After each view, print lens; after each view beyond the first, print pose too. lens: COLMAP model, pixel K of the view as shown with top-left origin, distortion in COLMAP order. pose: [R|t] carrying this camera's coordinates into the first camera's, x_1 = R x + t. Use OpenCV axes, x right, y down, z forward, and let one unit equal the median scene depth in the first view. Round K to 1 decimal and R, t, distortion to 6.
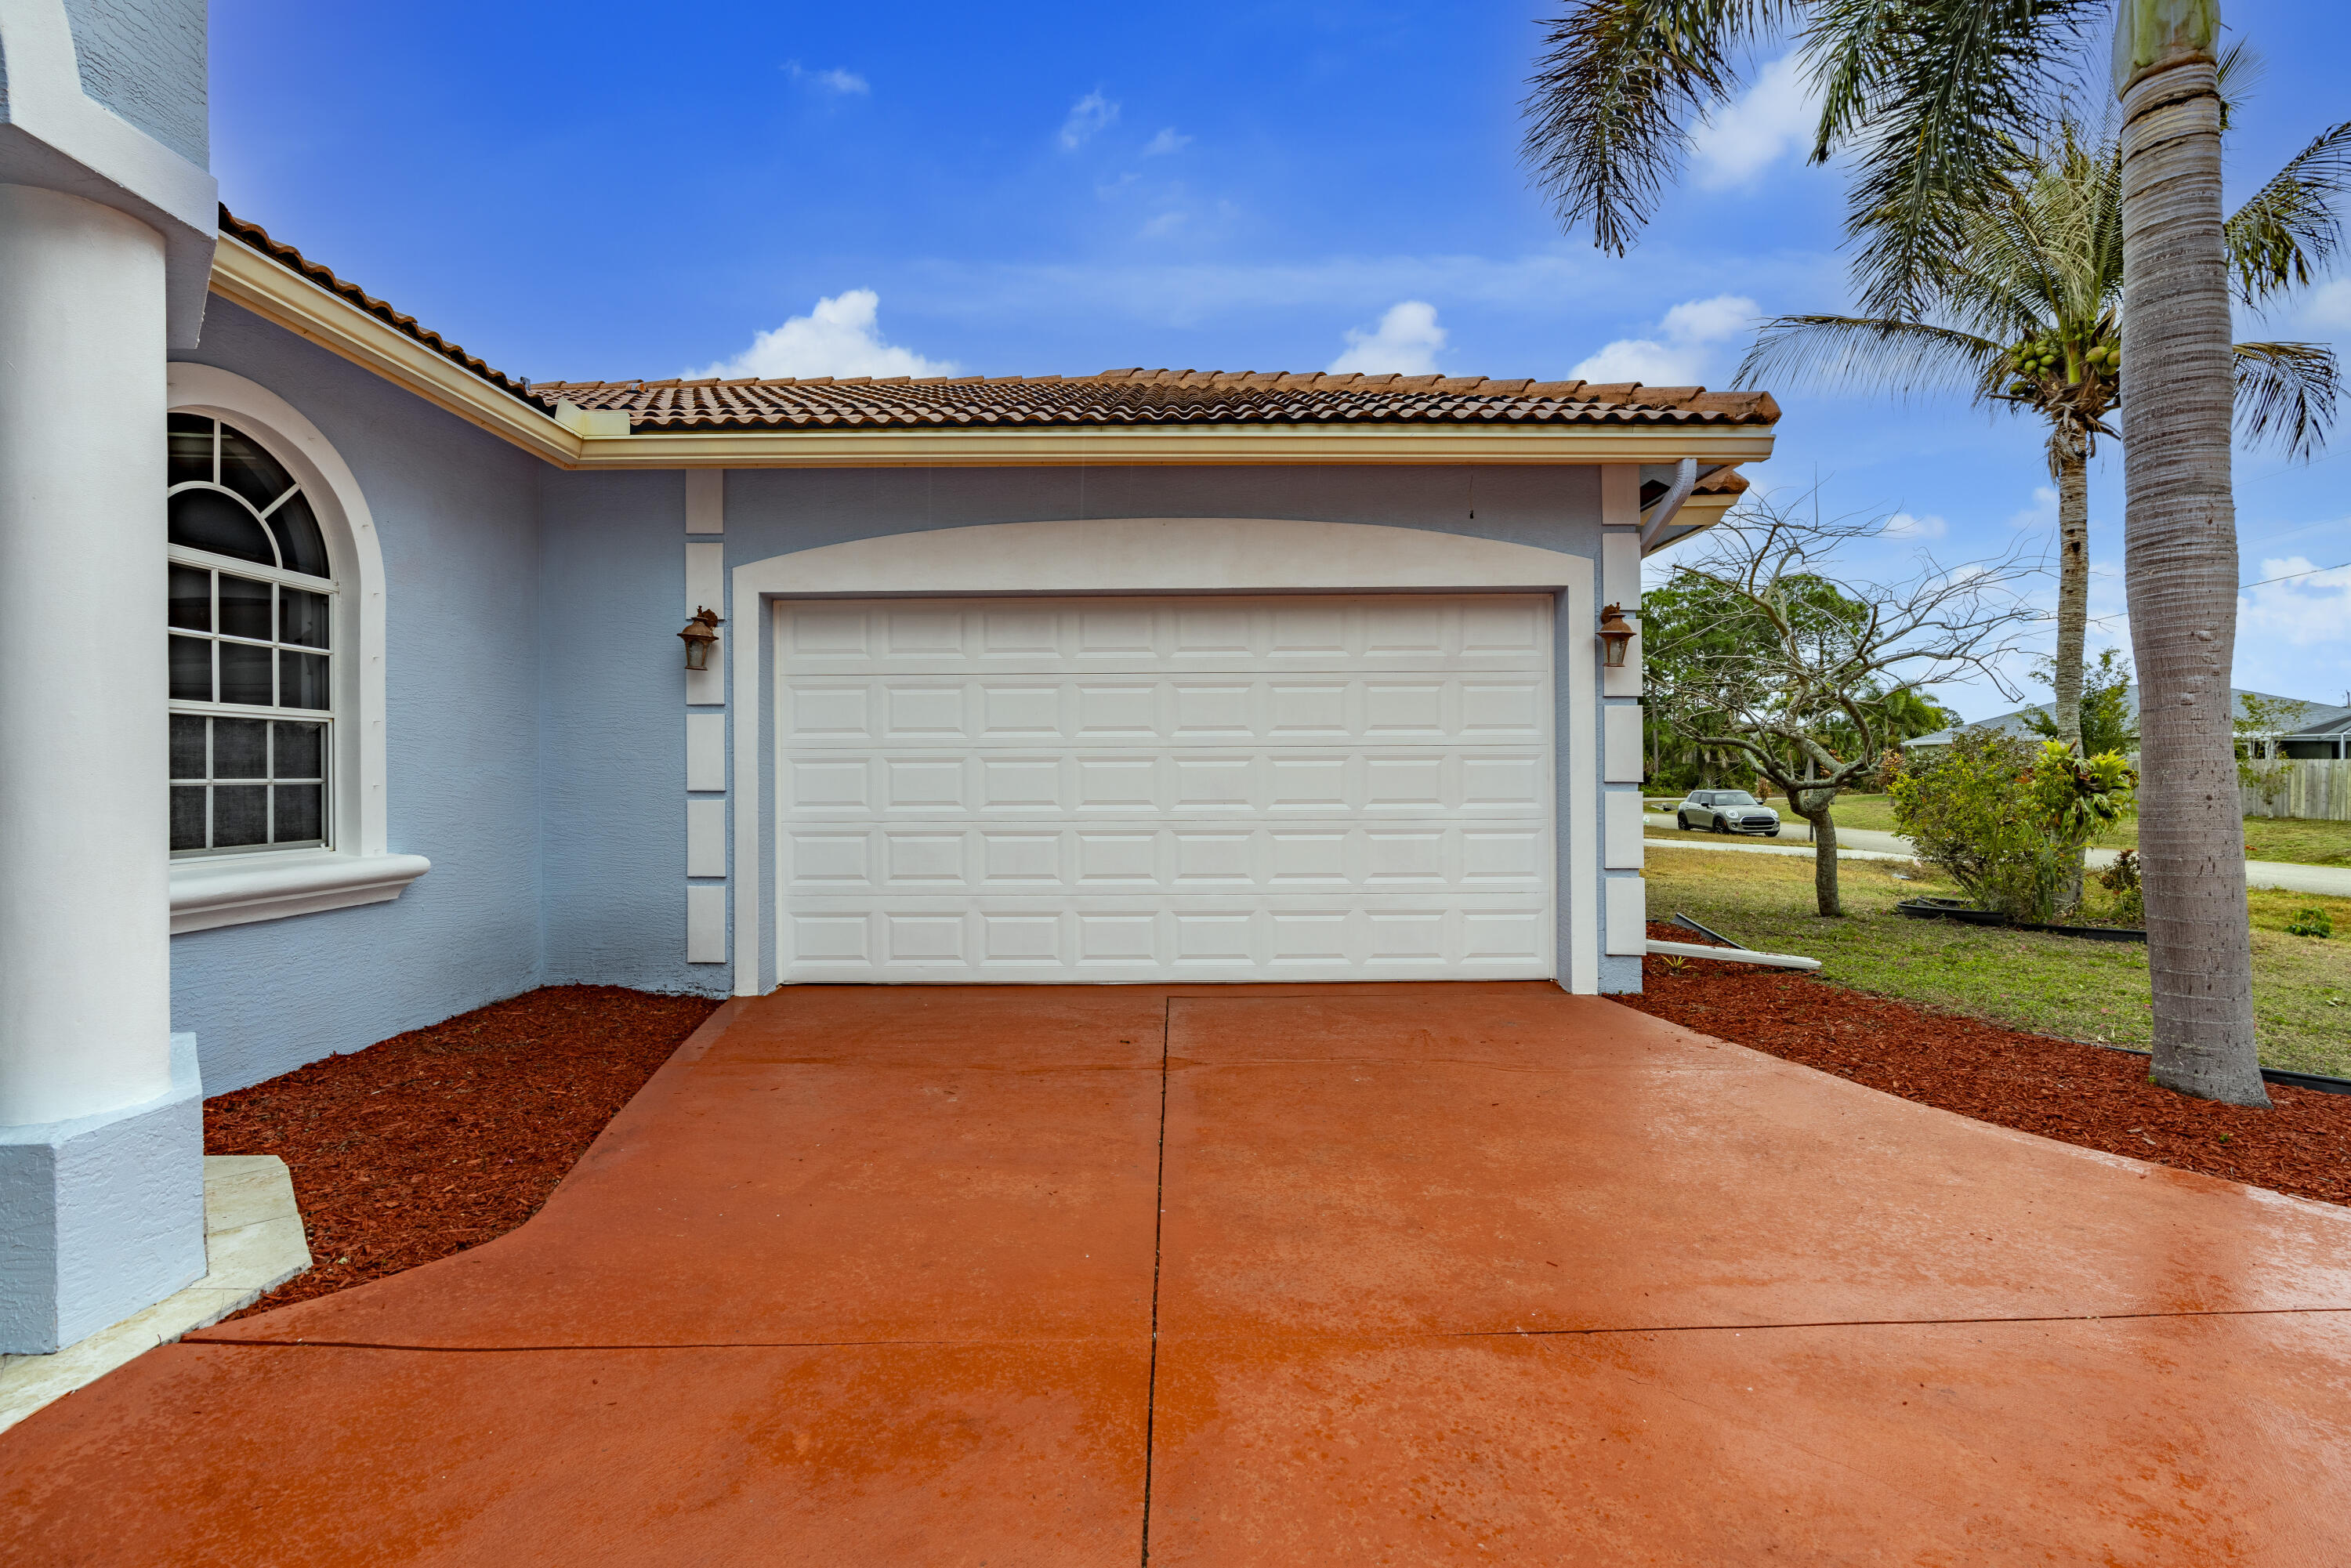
lens RADIAL K [[1051.5, 0, 1164.9], [0, 1051.5, 767.6], [0, 0, 1]] dist [-0.011705, 0.003469]
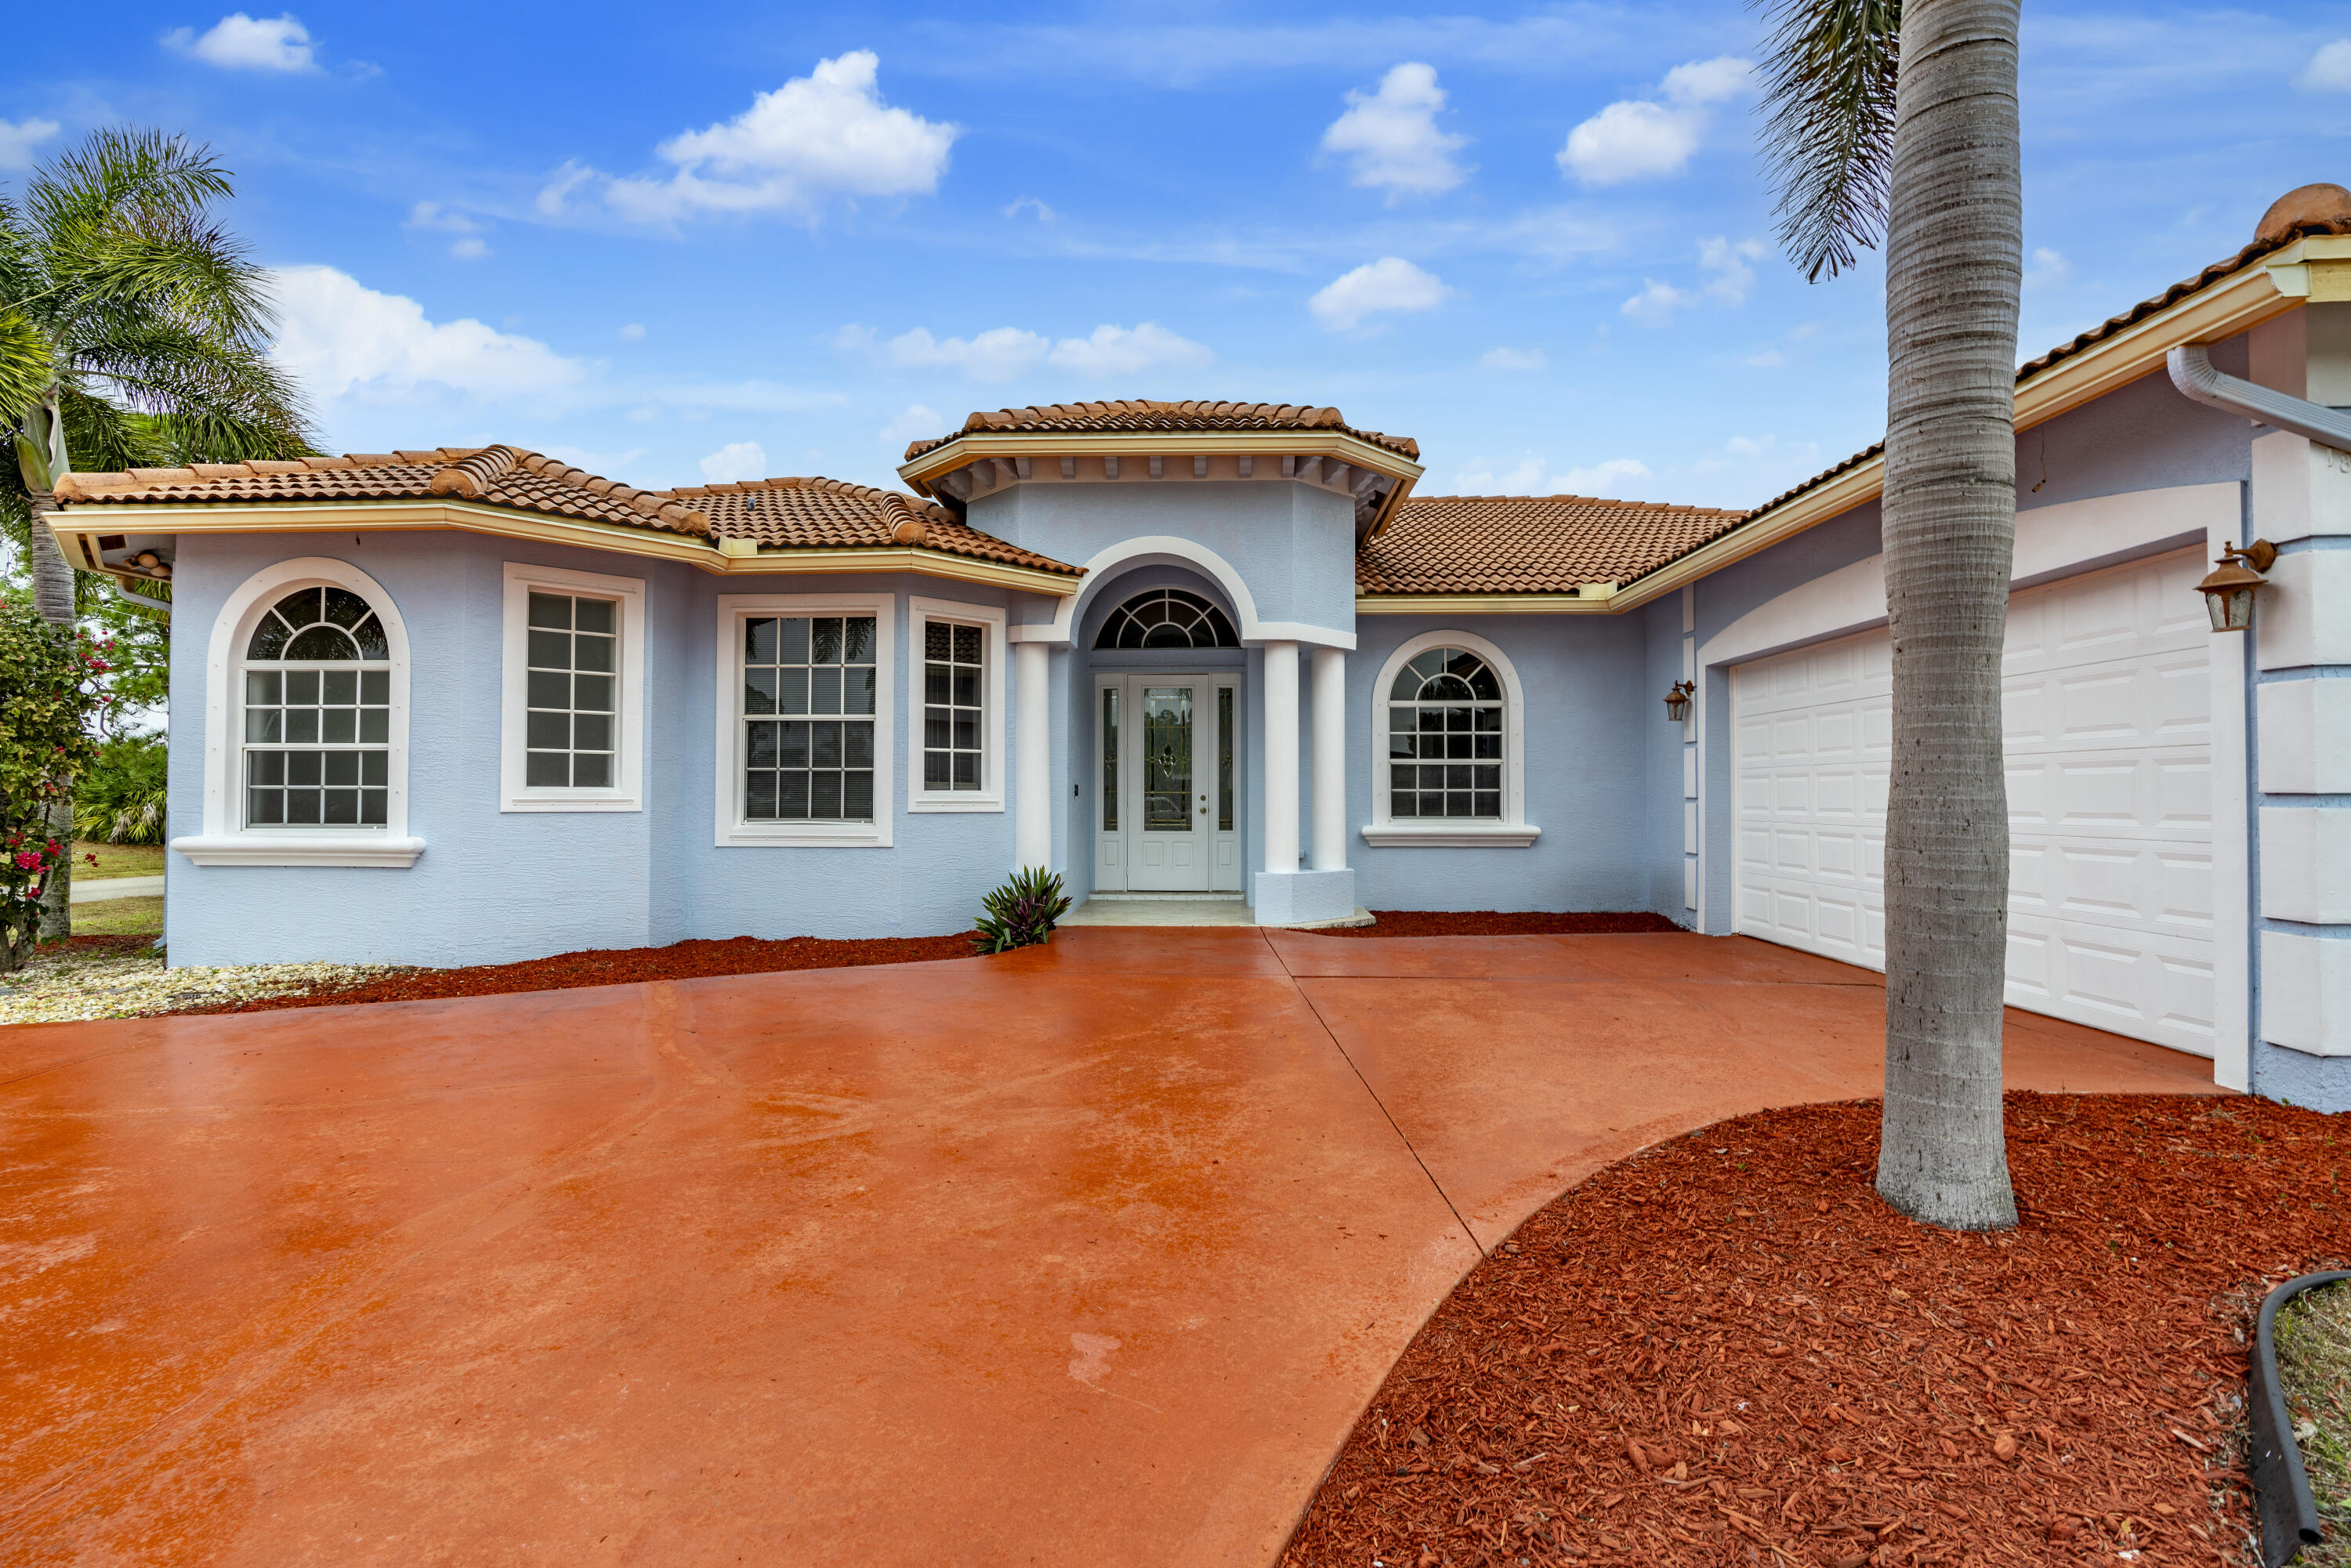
lens RADIAL K [[1051.5, 0, 1165.4], [0, 1051.5, 778.9], [0, 0, 1]] dist [-0.011705, 0.003469]
pose [[-0.049686, -0.011281, -0.998701, 1.130526], [0.006790, 0.999909, -0.011633, 0.007254], [0.998742, -0.007359, -0.049605, 0.299621]]
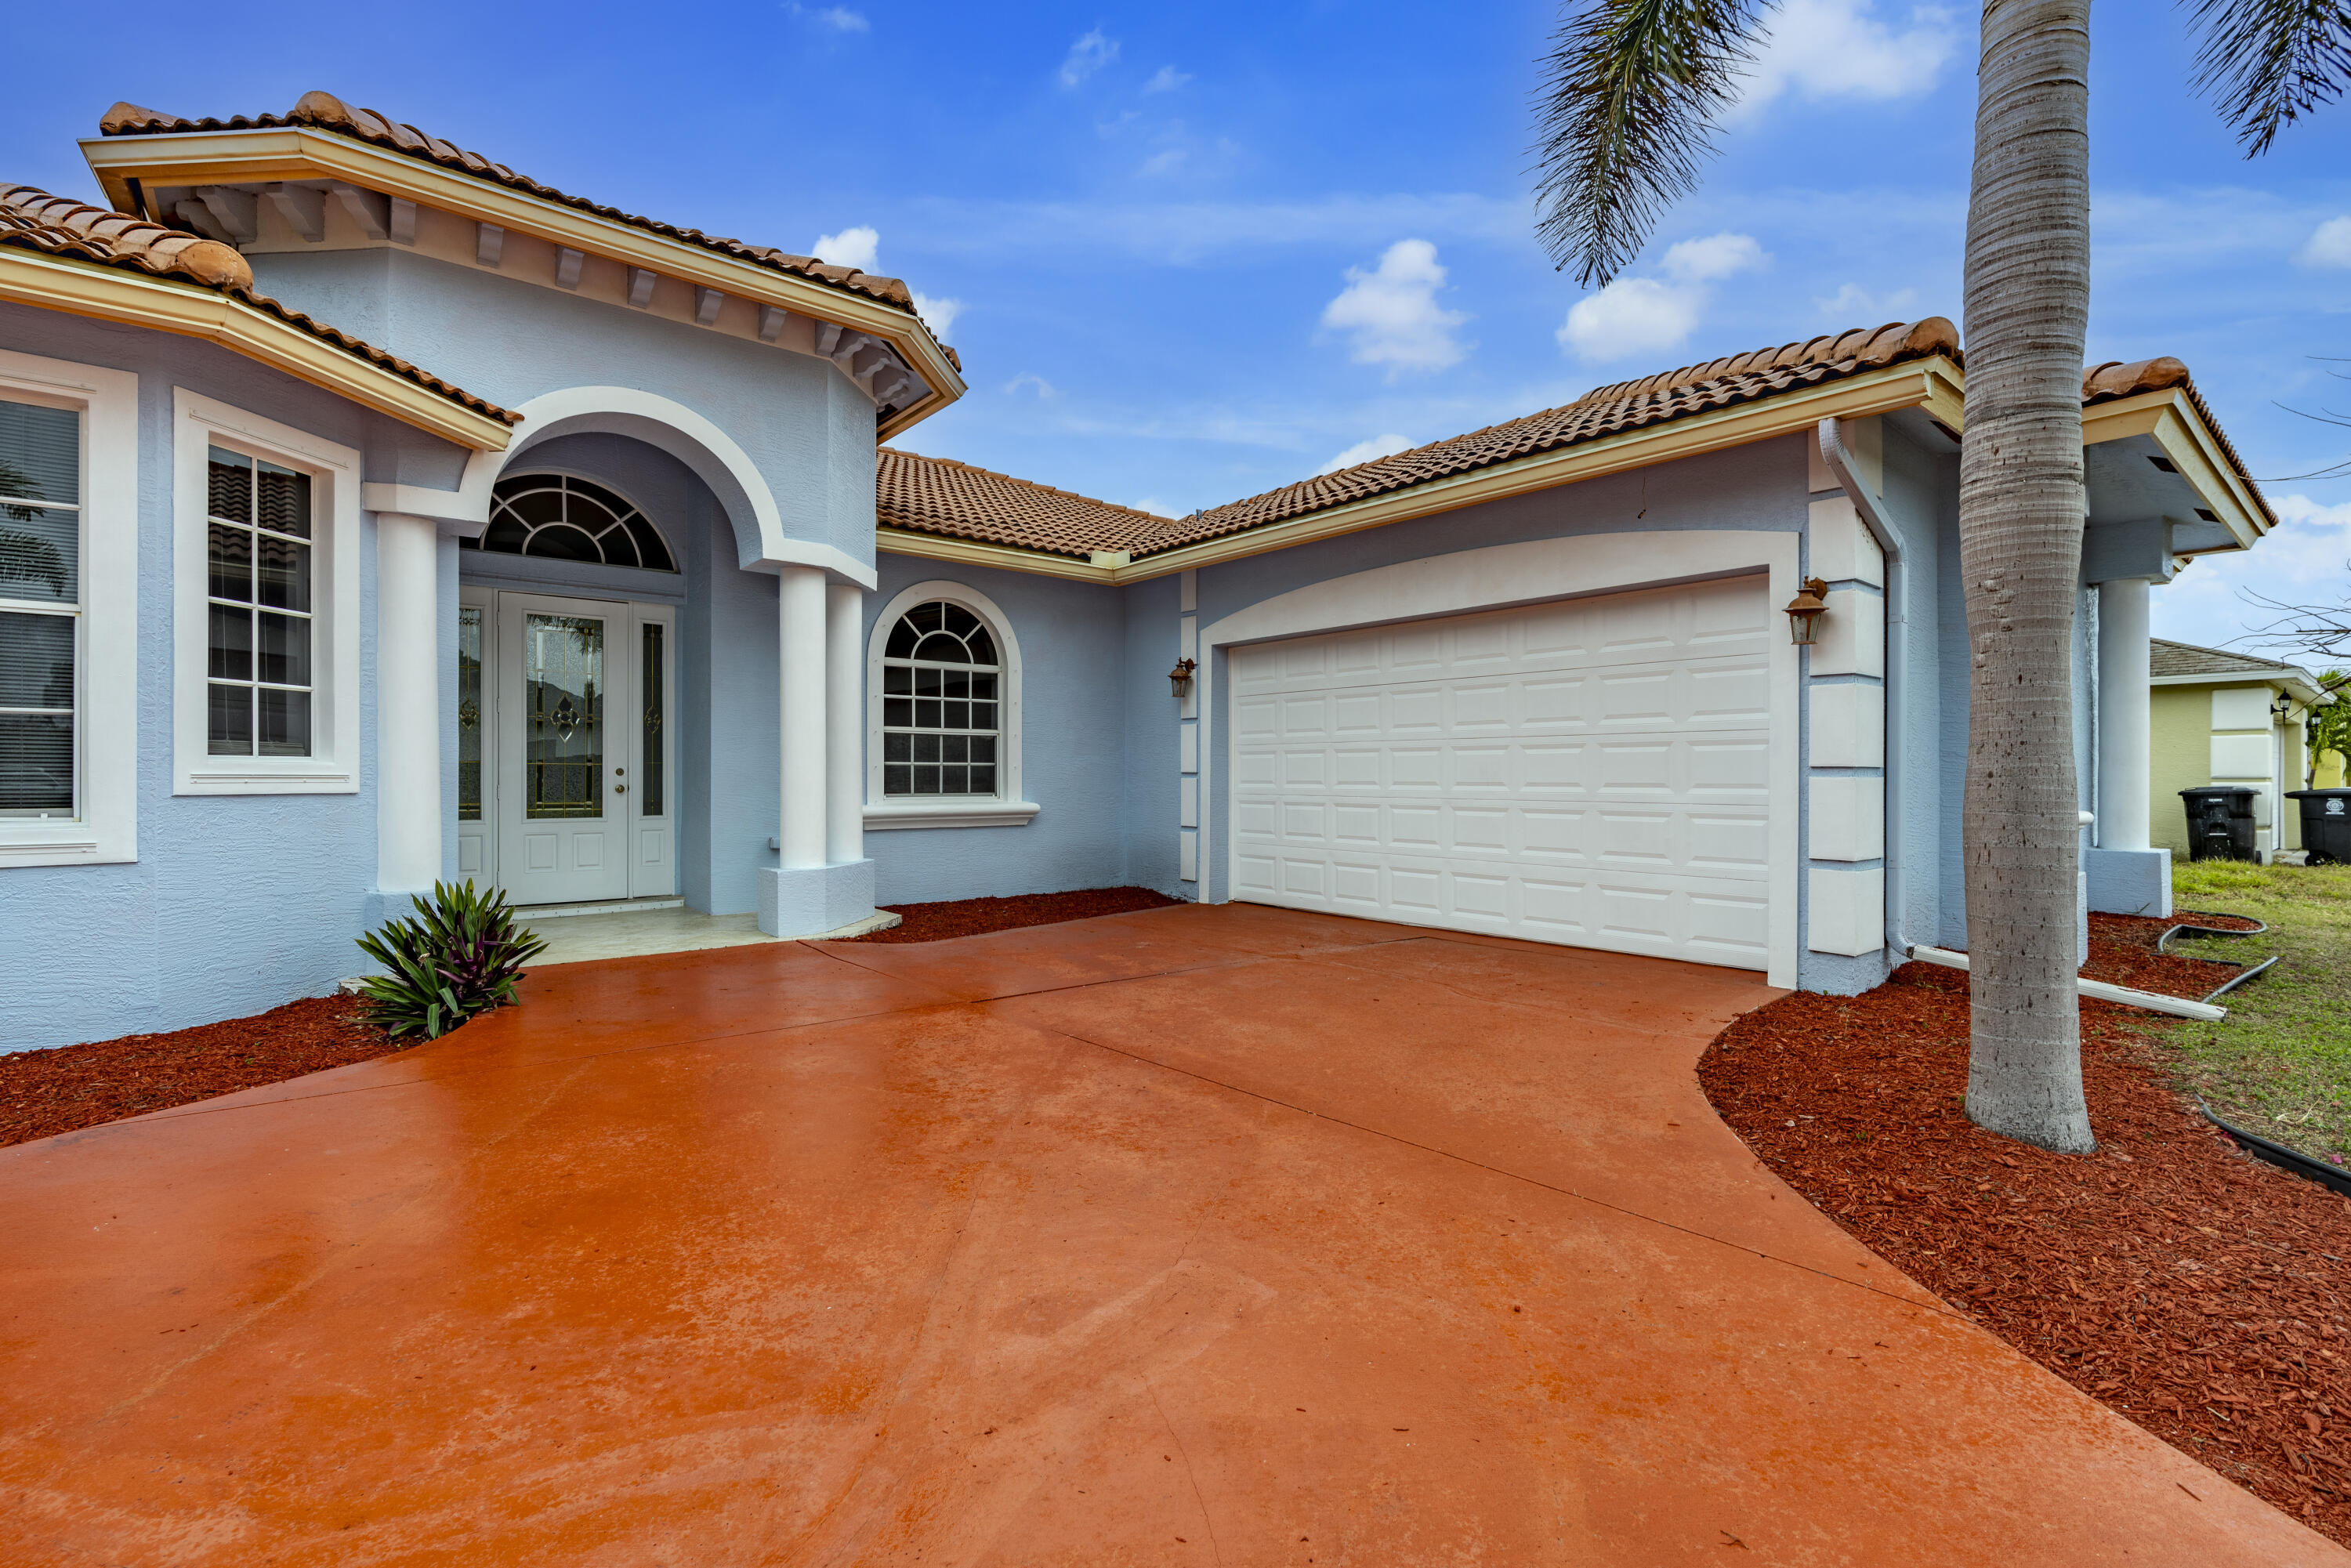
lens RADIAL K [[1051.5, 0, 1165.8], [0, 1051.5, 778.4], [0, 0, 1]] dist [-0.011705, 0.003469]
pose [[0.636072, 0.008432, -0.771584, 0.763567], [0.000415, 0.999936, 0.011269, 0.013124], [0.771630, -0.007488, 0.636028, -0.042654]]
